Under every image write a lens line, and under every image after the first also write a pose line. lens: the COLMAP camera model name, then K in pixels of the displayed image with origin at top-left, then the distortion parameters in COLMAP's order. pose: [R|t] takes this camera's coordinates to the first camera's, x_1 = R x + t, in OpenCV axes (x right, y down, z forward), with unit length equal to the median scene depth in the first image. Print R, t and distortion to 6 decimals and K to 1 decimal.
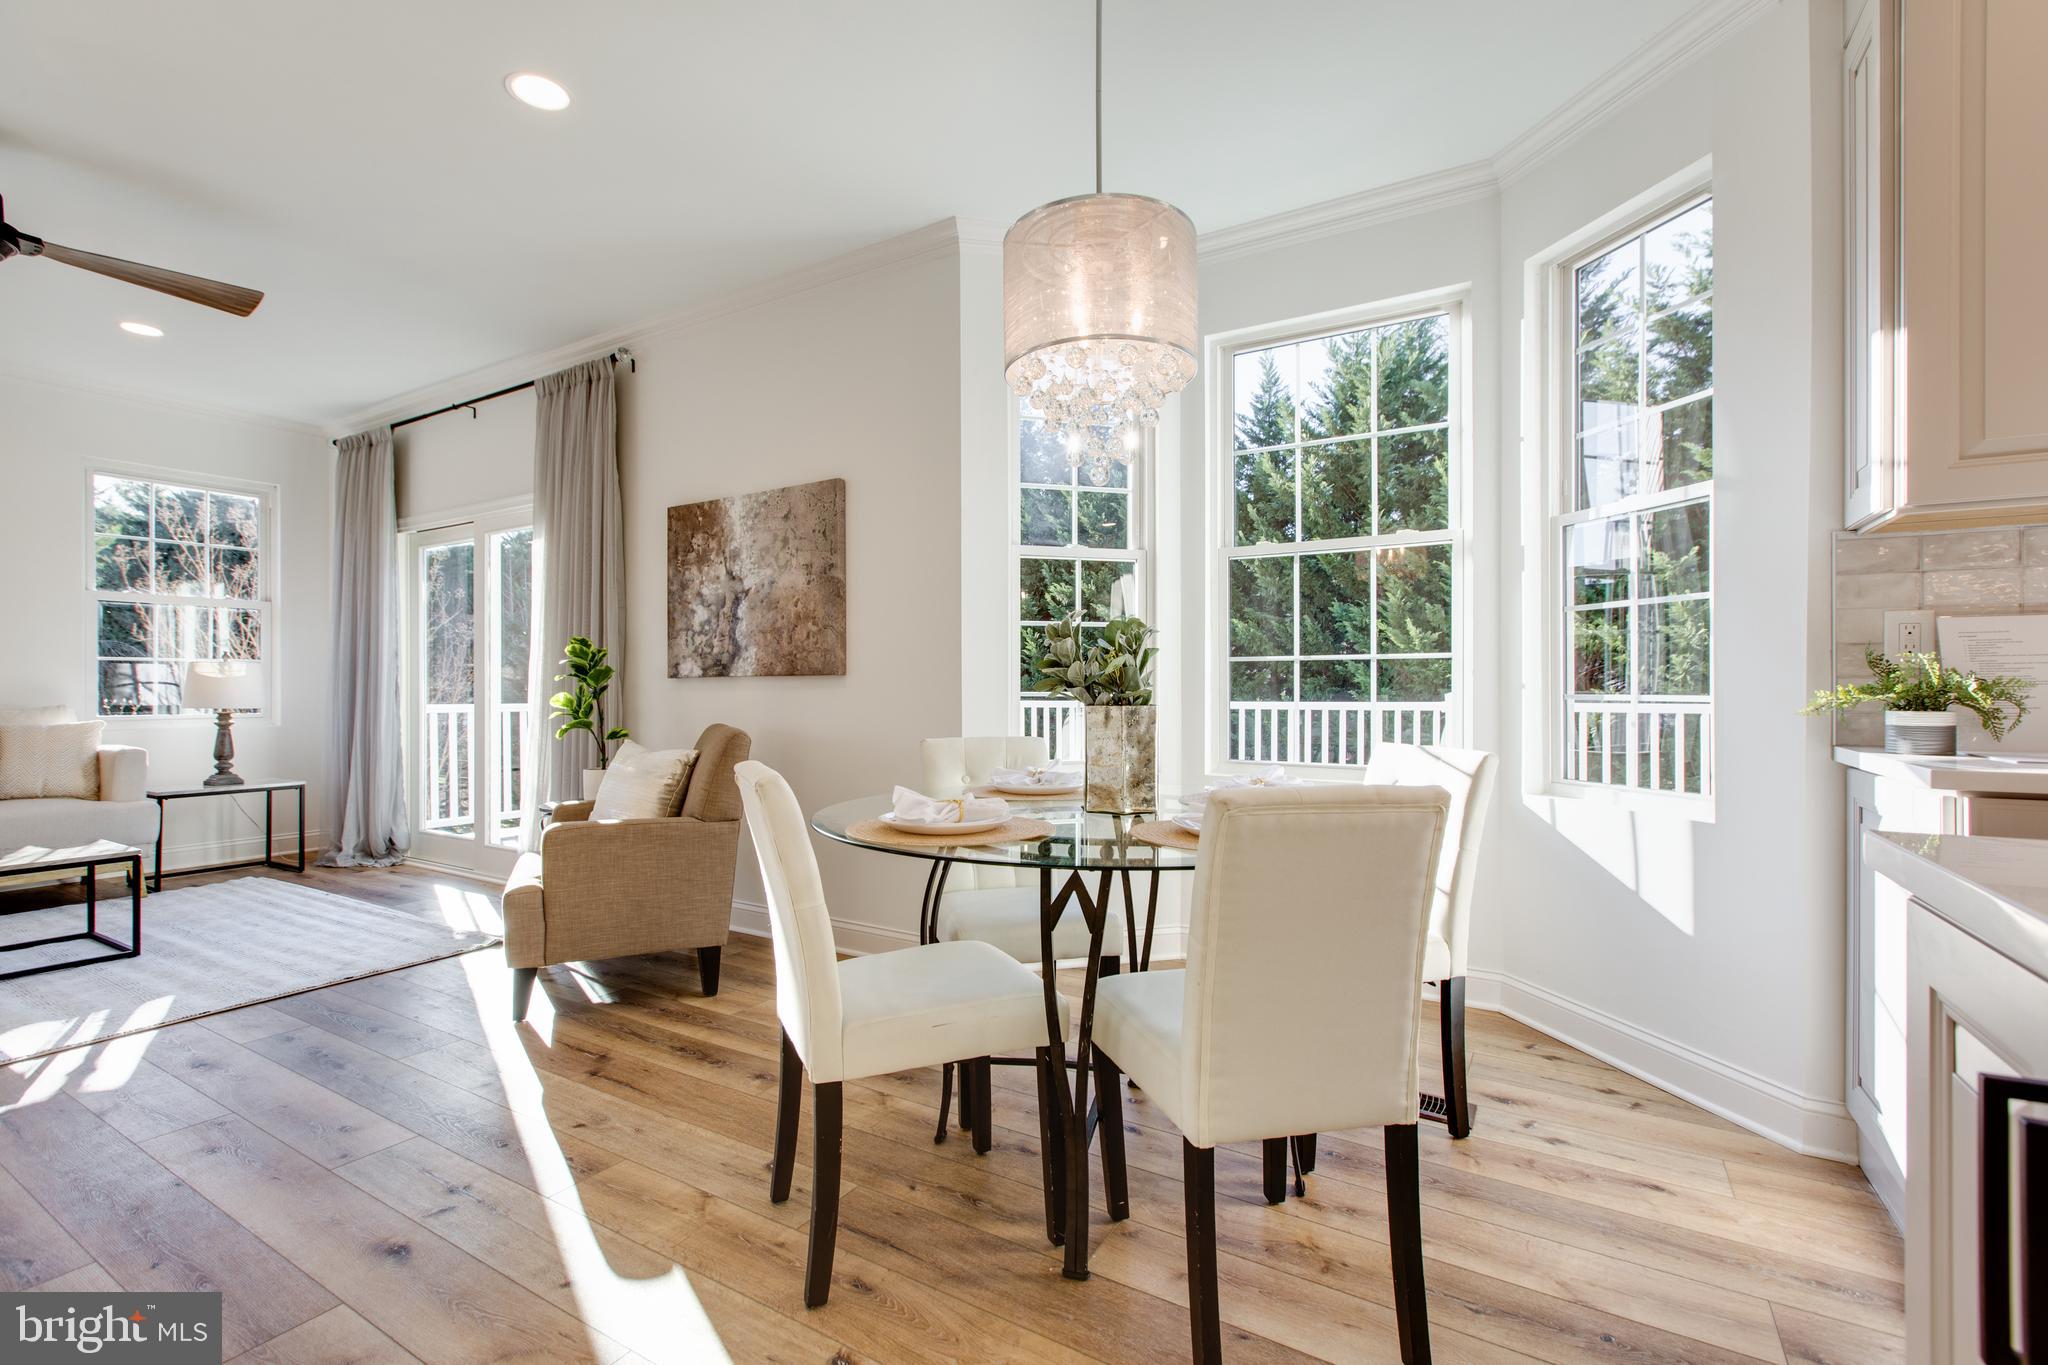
lens RADIAL K [[912.0, 0, 988.6], [0, 912.0, 681.1], [0, 0, 1]] dist [-0.003575, 0.000286]
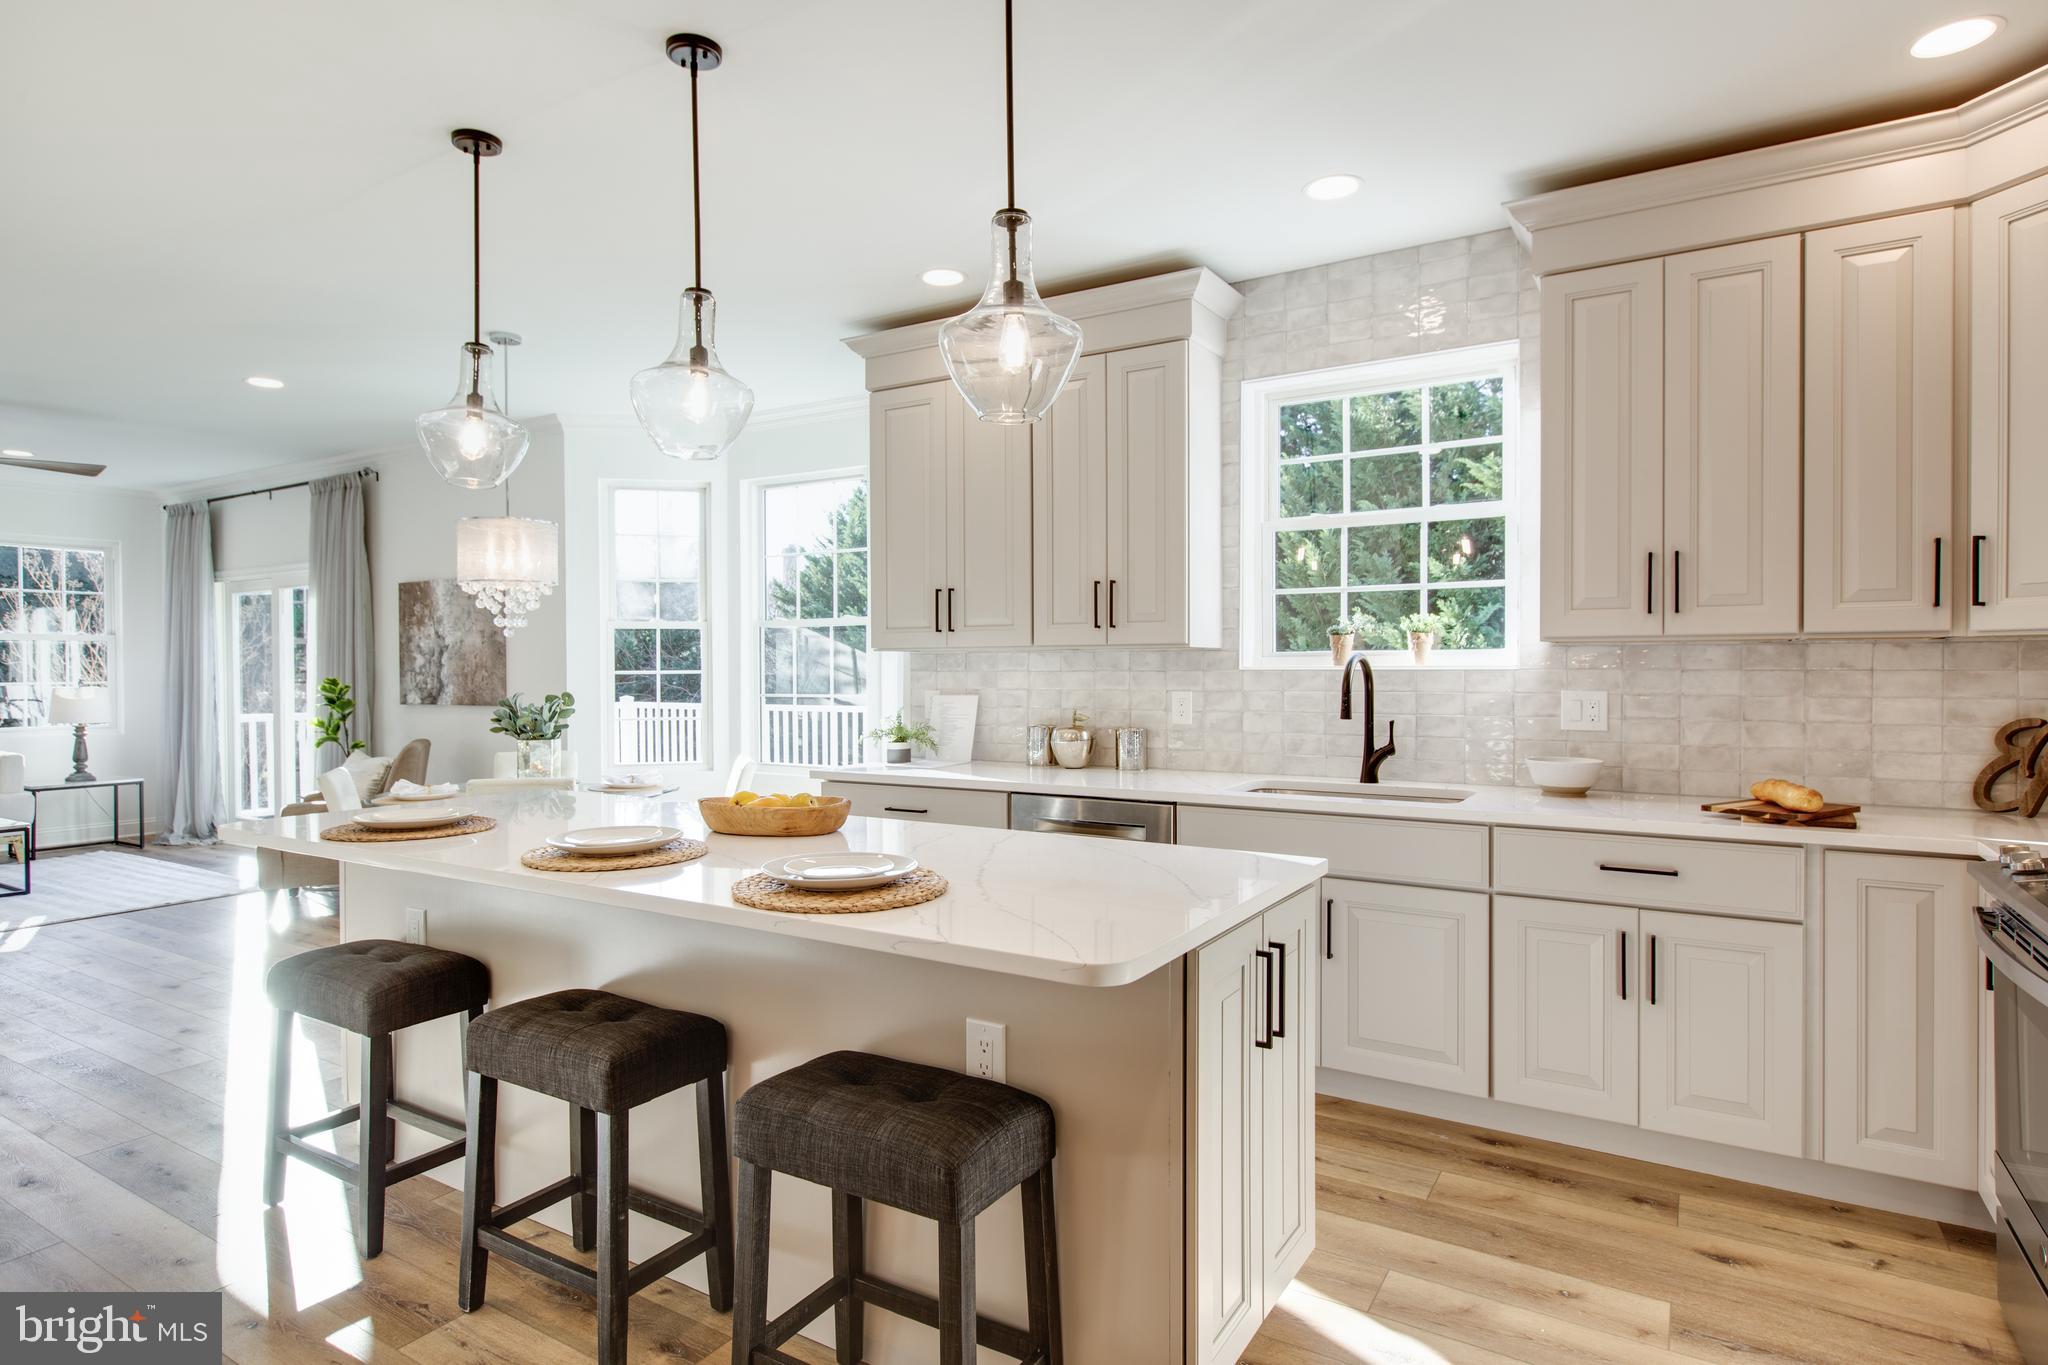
lens RADIAL K [[1122.2, 0, 1028.1], [0, 1122.2, 679.2], [0, 0, 1]] dist [-0.002635, -0.001538]
pose [[0.999910, -0.000241, 0.013432, 0.541426], [-0.000032, 0.999795, 0.020265, -0.070736], [-0.013434, -0.020264, 0.999704, -0.675664]]
